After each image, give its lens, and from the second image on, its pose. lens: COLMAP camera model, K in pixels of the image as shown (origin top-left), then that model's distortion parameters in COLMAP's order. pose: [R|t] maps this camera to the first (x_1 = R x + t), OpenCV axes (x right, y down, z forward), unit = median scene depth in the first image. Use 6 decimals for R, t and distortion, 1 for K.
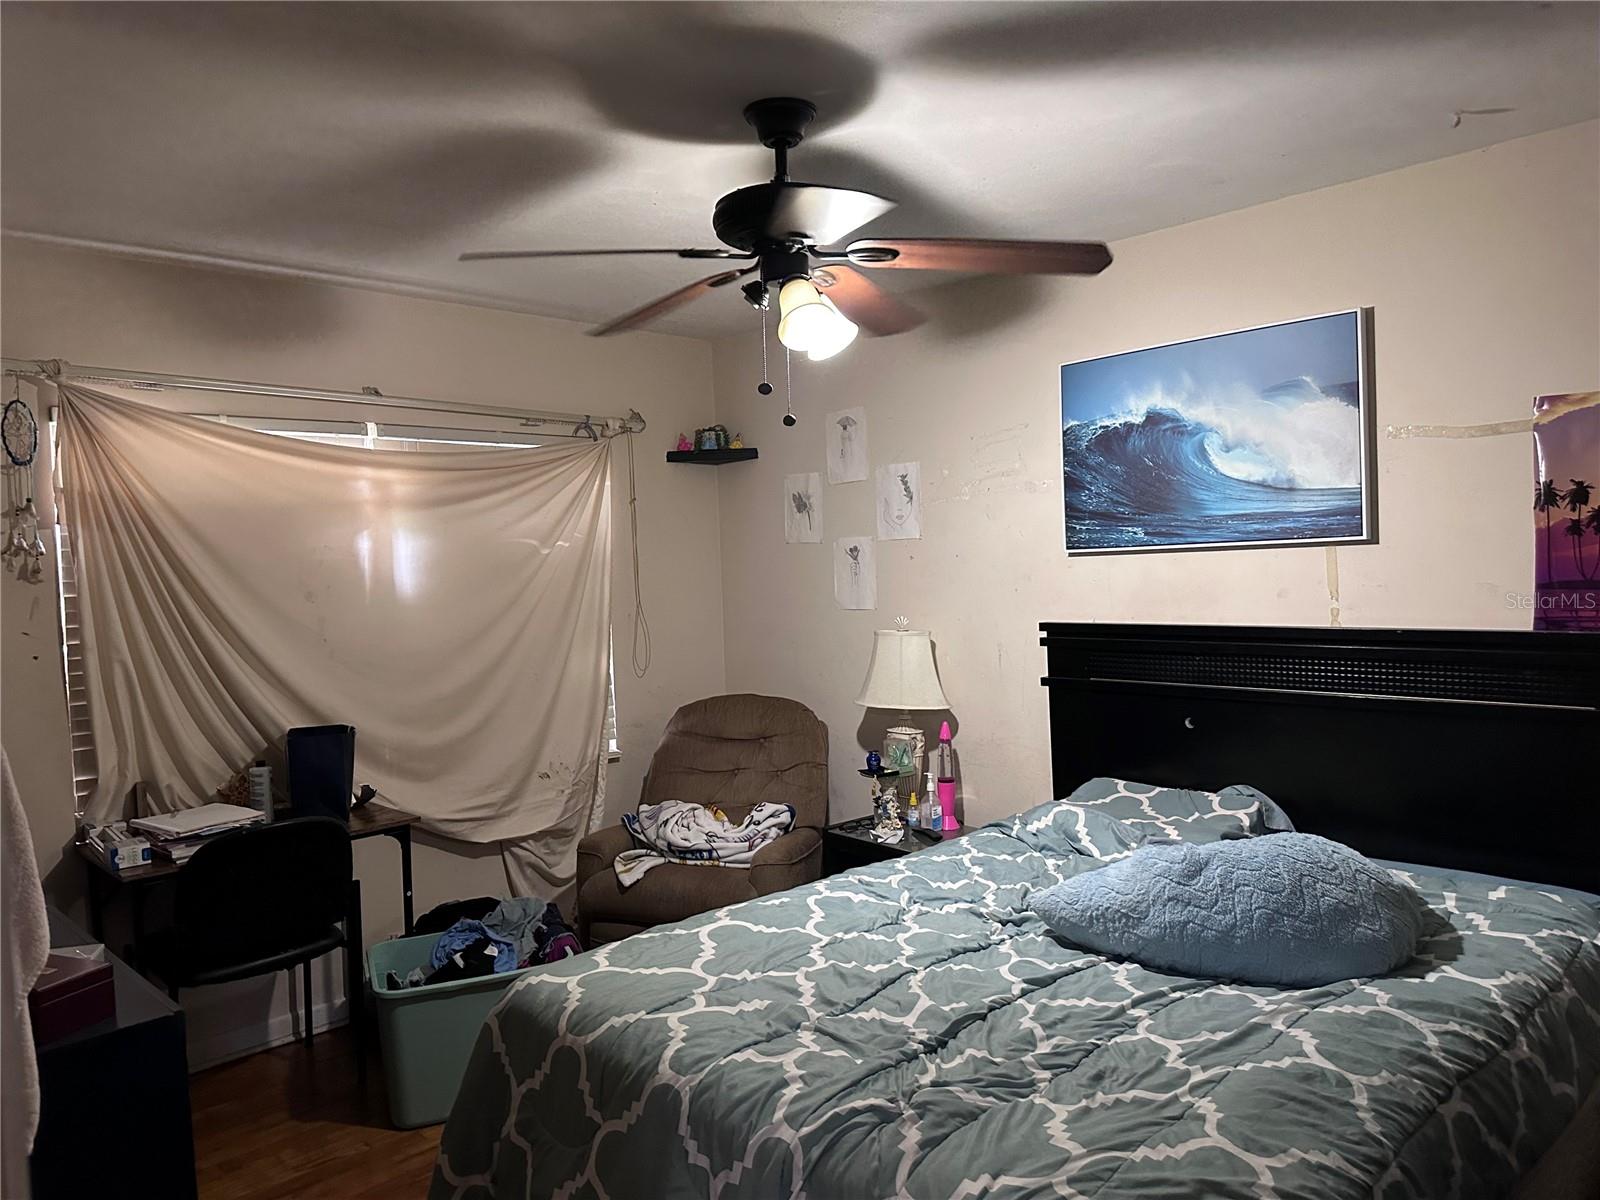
lens RADIAL K [[1121.6, 0, 798.8], [0, 1121.6, 607.2], [0, 0, 1]] dist [0.055824, -0.068549]
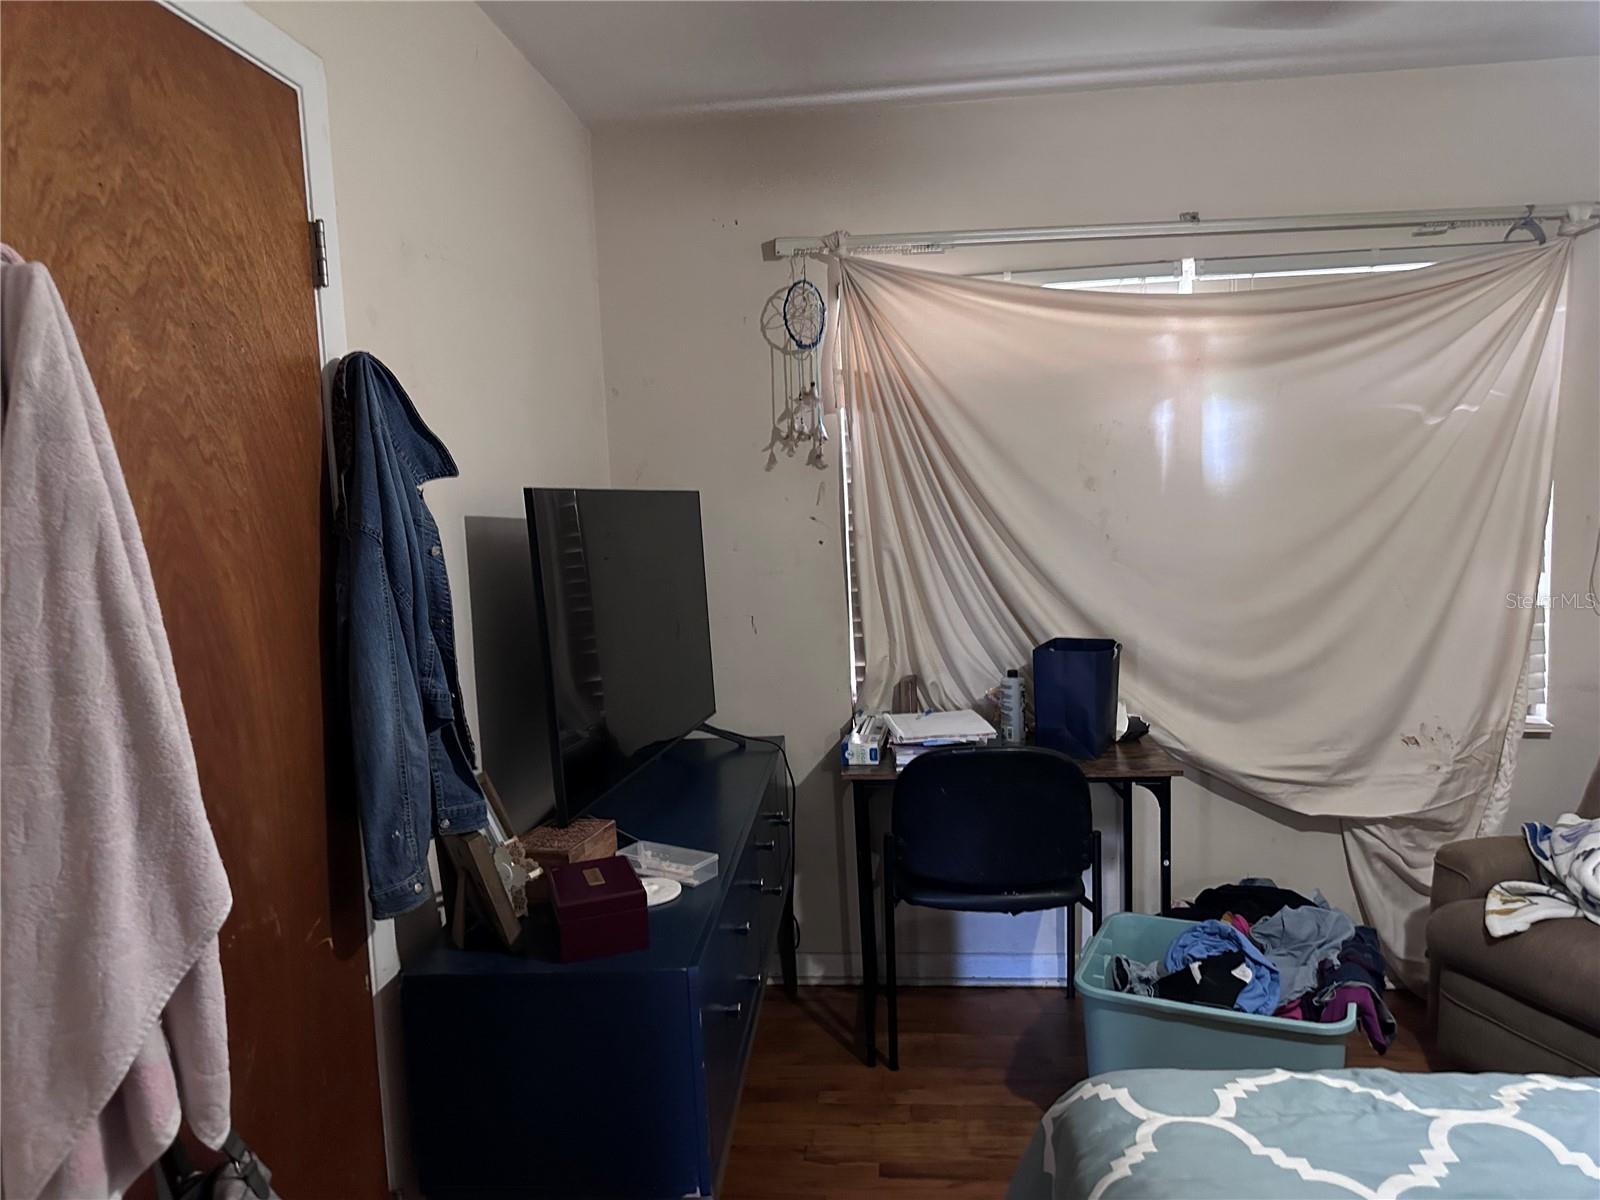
lens RADIAL K [[1121.6, 0, 798.8], [0, 1121.6, 607.2], [0, 0, 1]] dist [0.055824, -0.068549]
pose [[0.642434, 0.094523, -0.760489, 0.082113], [-0.018630, 0.993997, 0.107808, -0.004375], [0.766114, -0.055092, 0.640339, 0.345997]]
